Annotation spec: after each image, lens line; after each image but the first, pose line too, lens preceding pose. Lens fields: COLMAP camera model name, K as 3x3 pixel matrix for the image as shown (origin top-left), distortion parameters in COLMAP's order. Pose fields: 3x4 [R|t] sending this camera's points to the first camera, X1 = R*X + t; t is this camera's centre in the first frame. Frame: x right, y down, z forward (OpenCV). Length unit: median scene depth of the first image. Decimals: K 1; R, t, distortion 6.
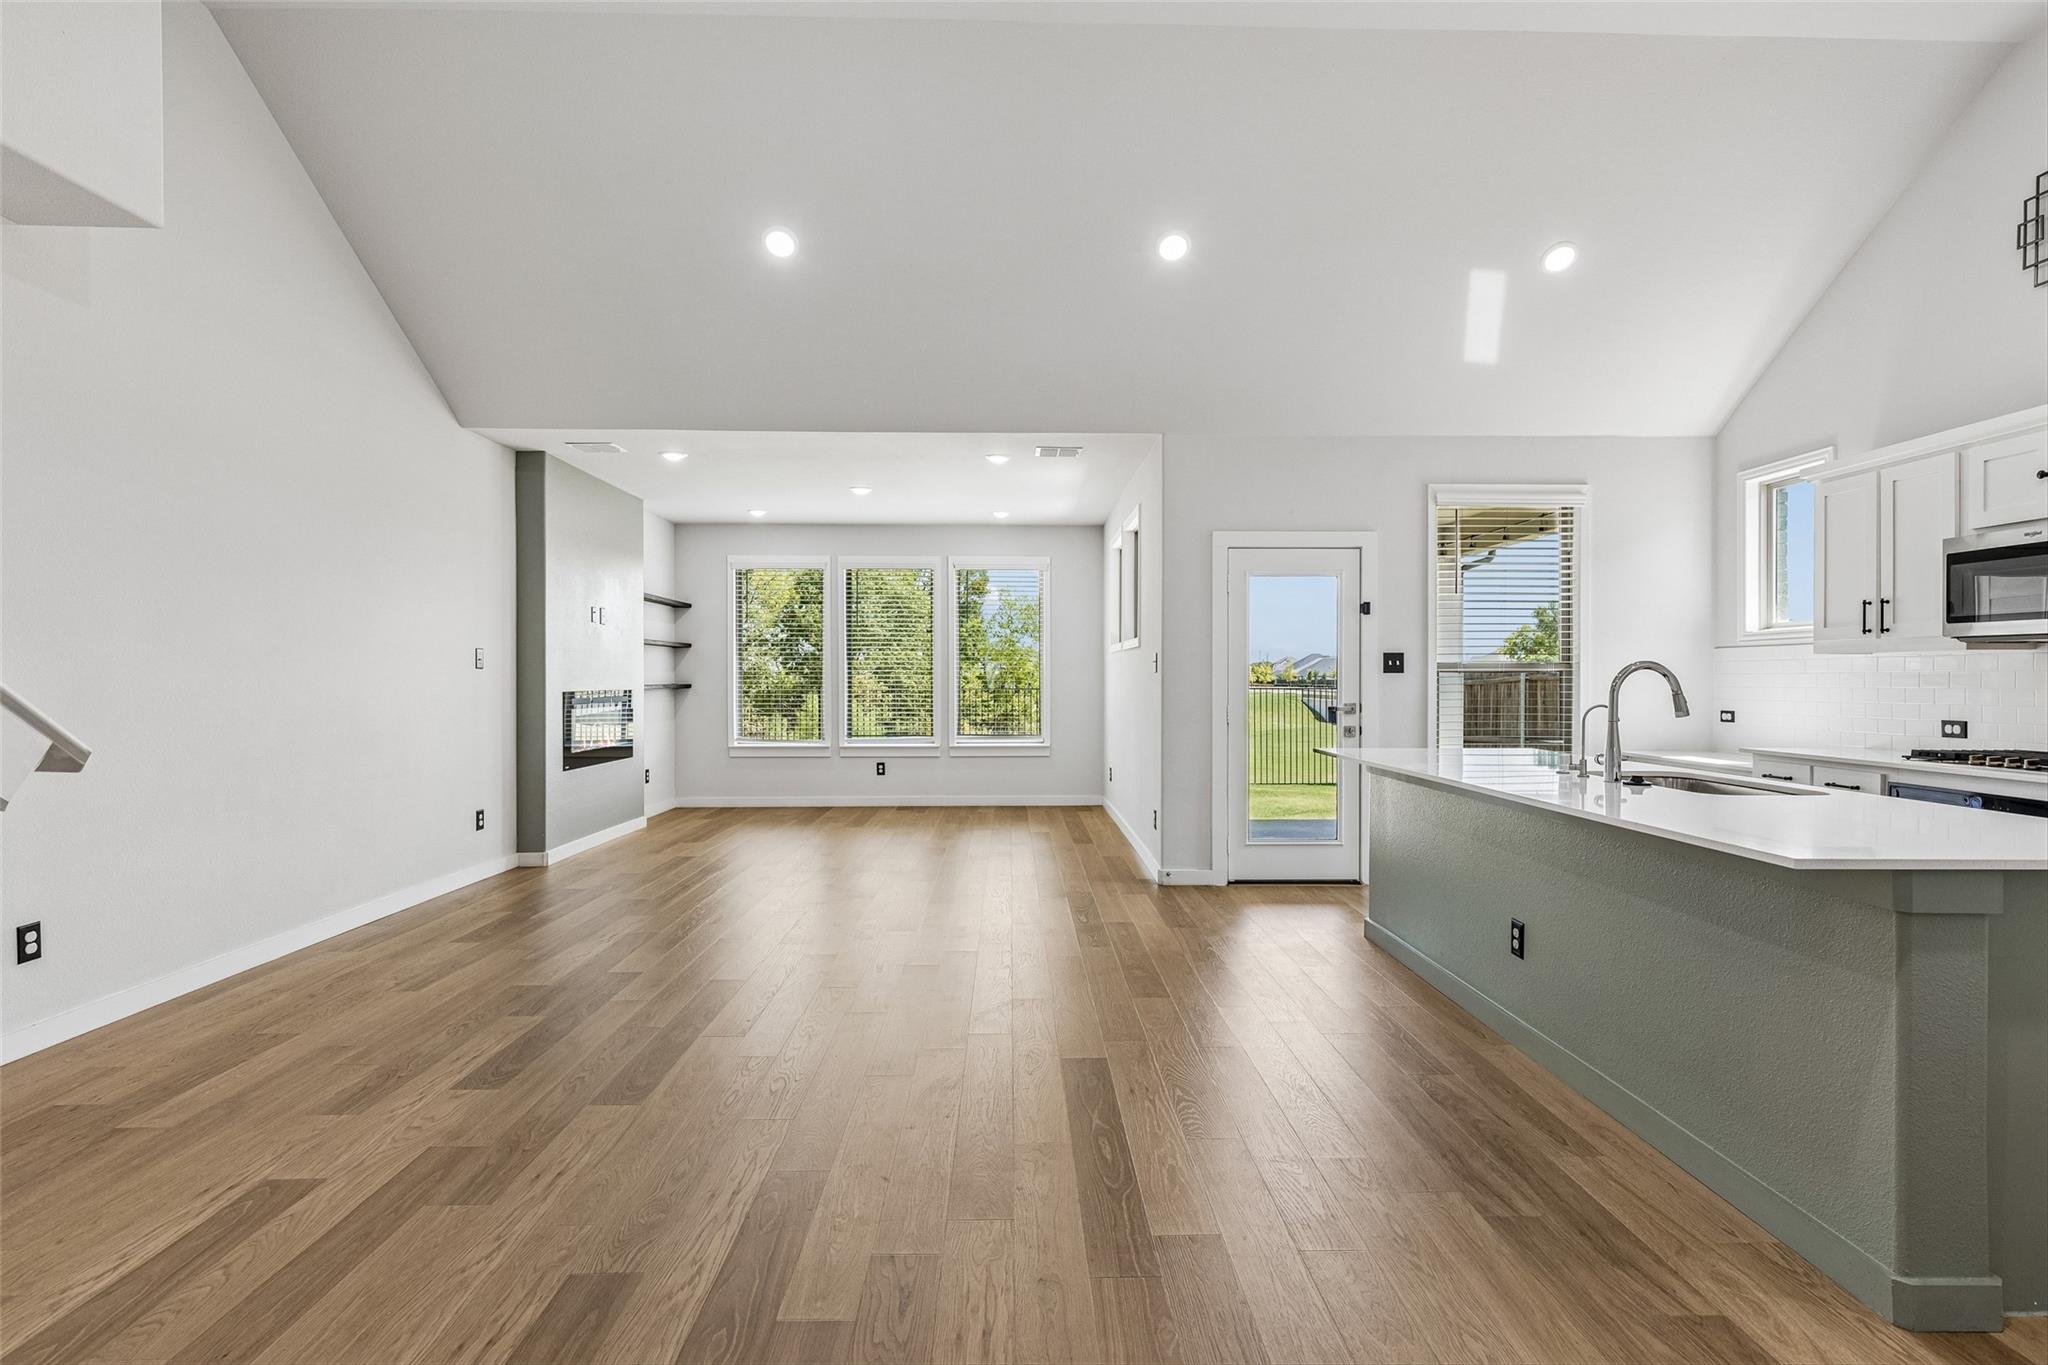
lens RADIAL K [[1000.3, 0, 1040.4], [0, 1000.3, 679.9], [0, 0, 1]] dist [0.000284, -0.001031]
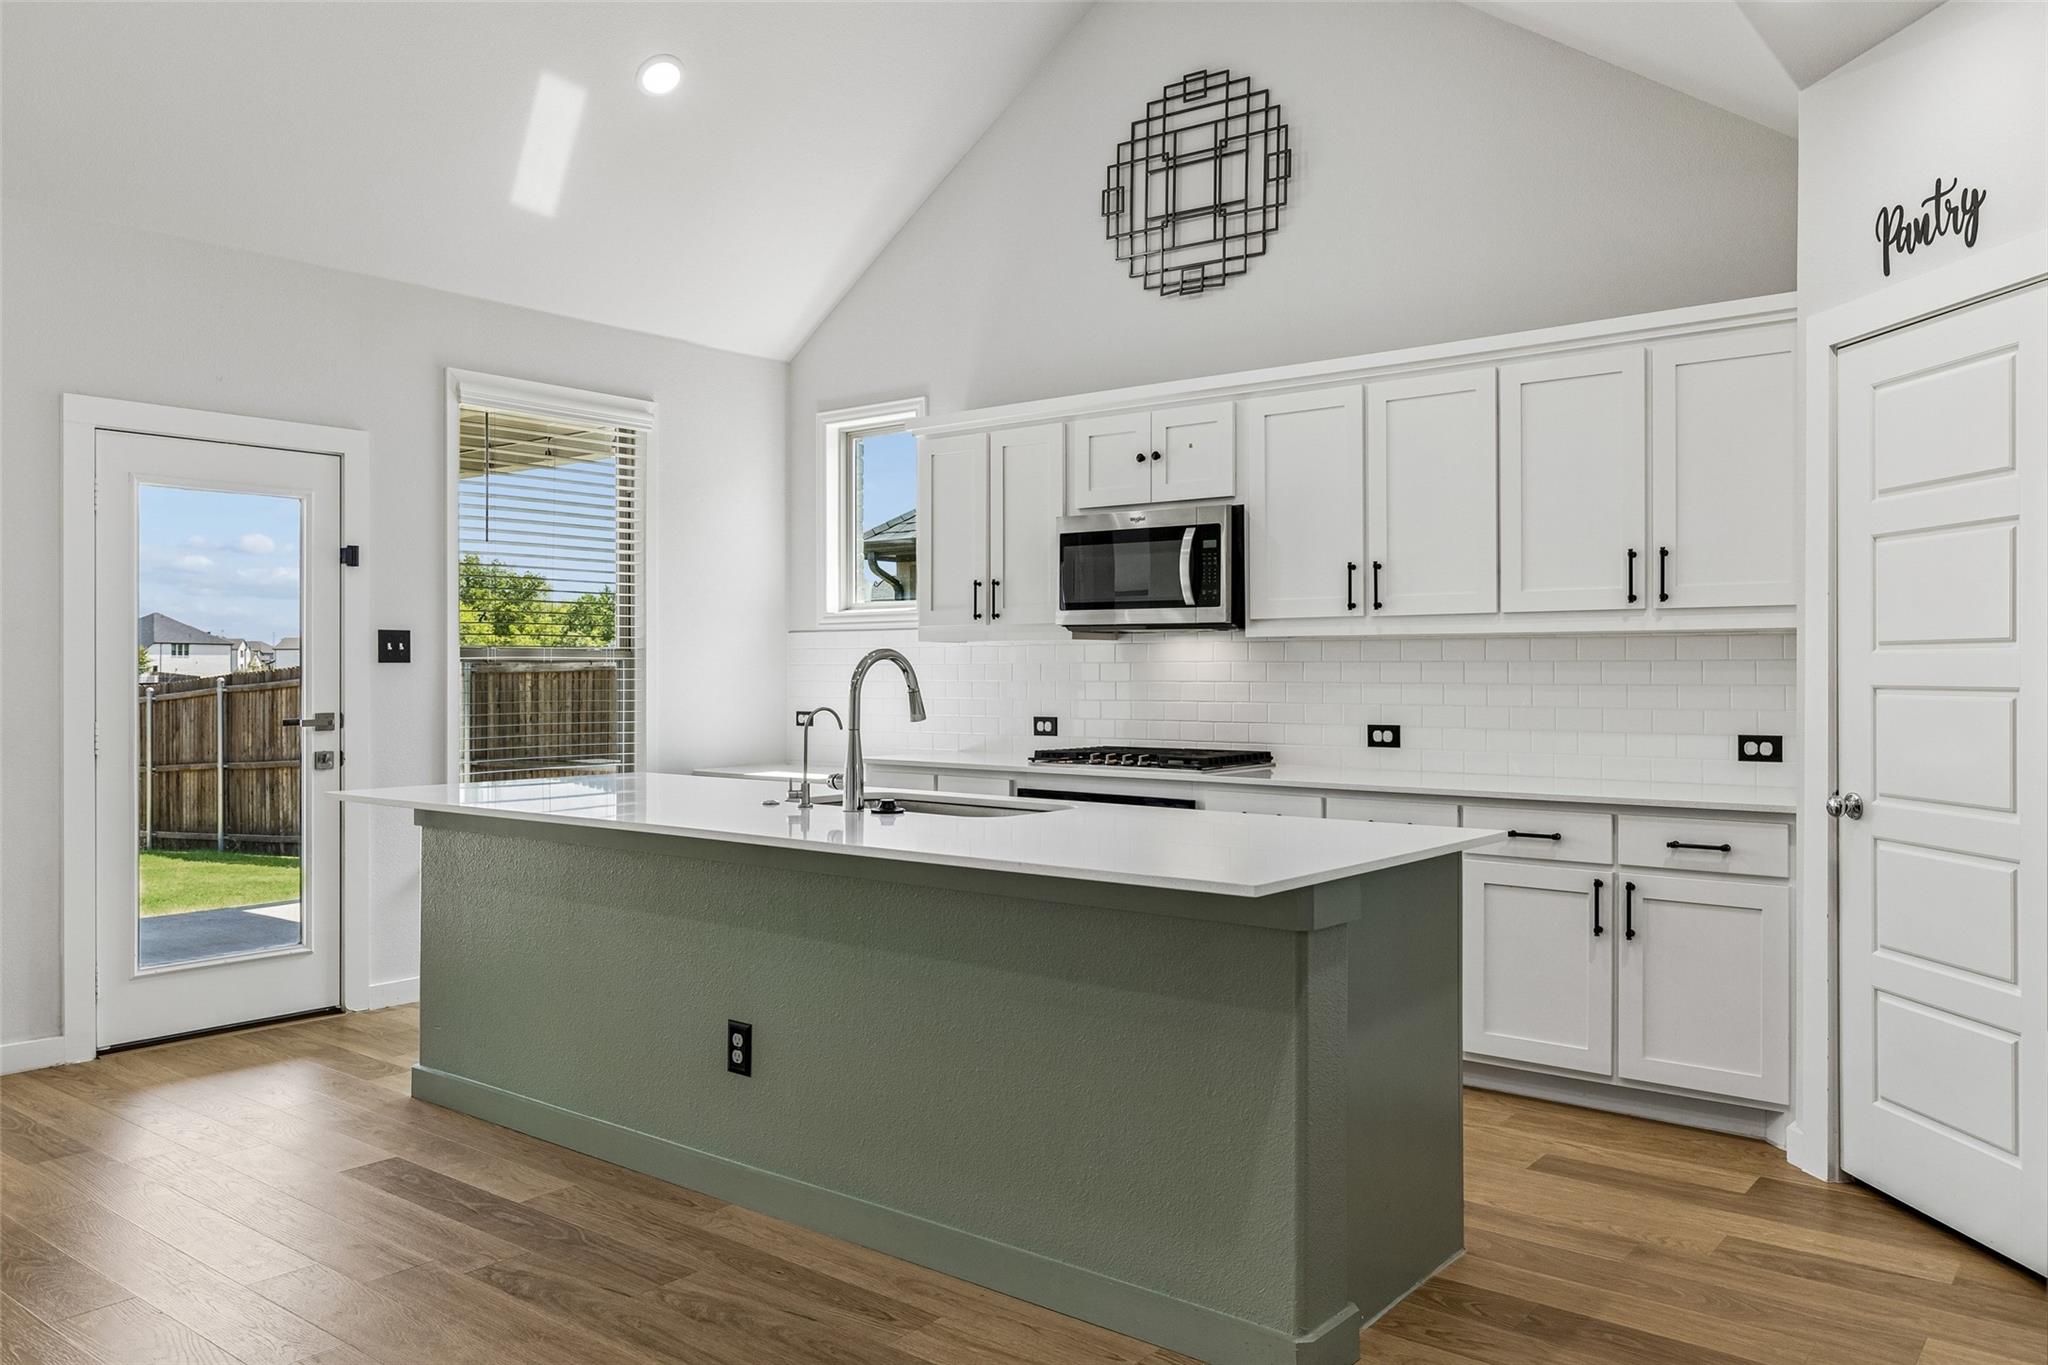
lens RADIAL K [[1488.6, 0, 1034.1], [0, 1488.6, 675.0], [0, 0, 1]] dist [-0.000339, 0.003352]
pose [[0.640218, -0.003049, 0.768187, -0.102698], [0.001585, 0.999995, 0.002647, -0.000975], [-0.768191, -0.000477, 0.640220, 0.104719]]
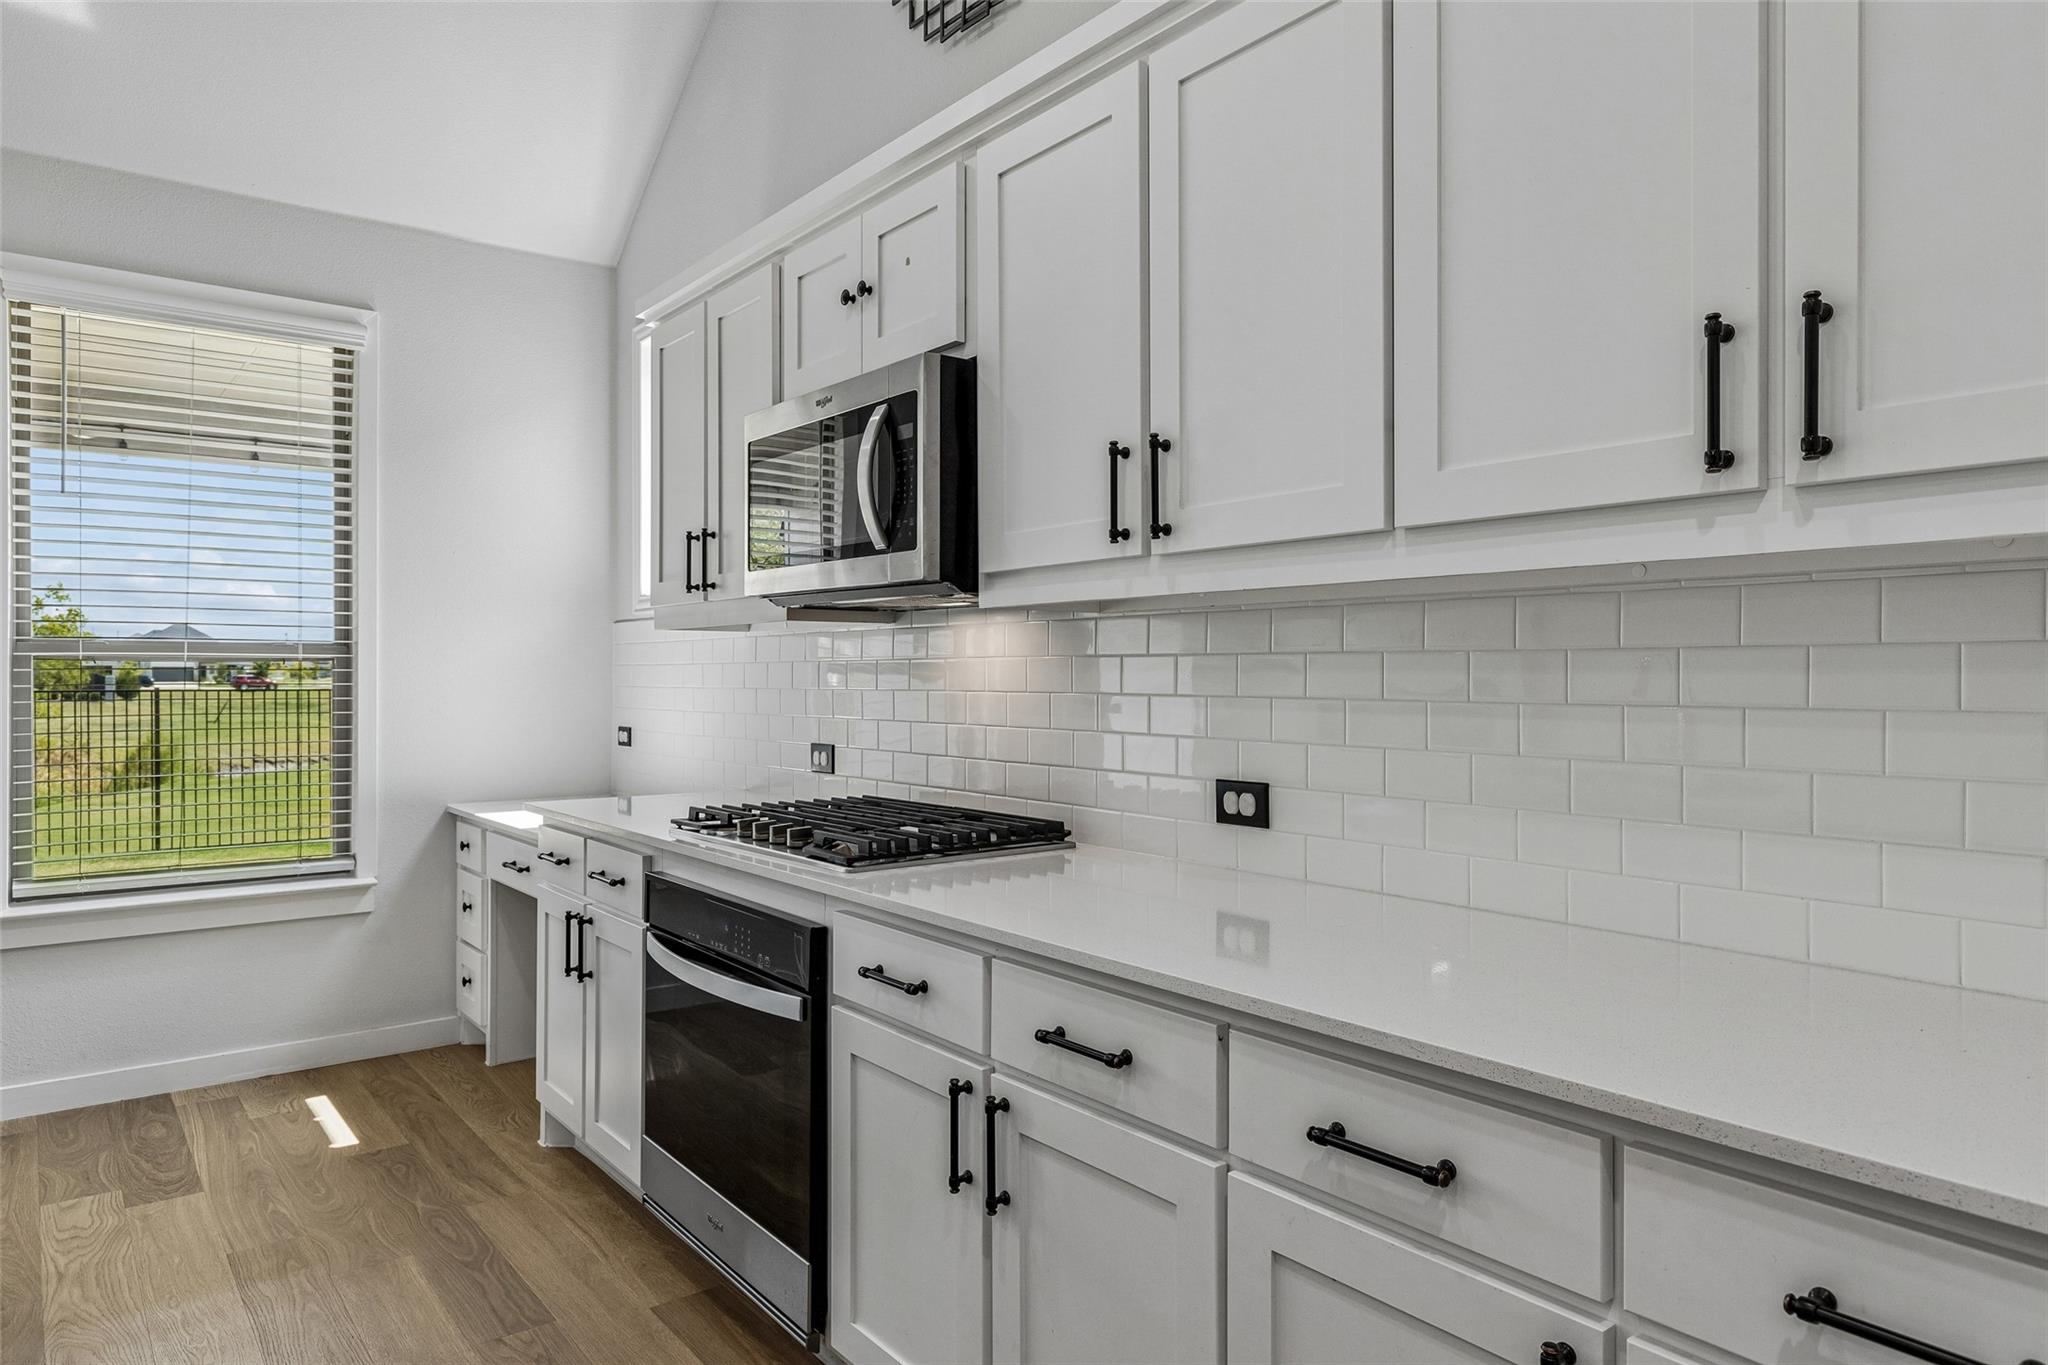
lens RADIAL K [[1277.8, 0, 1028.7], [0, 1277.8, 667.0], [0, 0, 1]] dist [0.008387, -0.005219]
pose [[0.802629, 0.002313, 0.596474, 0.424883], [0.000926, 0.999986, -0.005123, -0.000390], [-0.596478, 0.004664, 0.802616, 0.243569]]
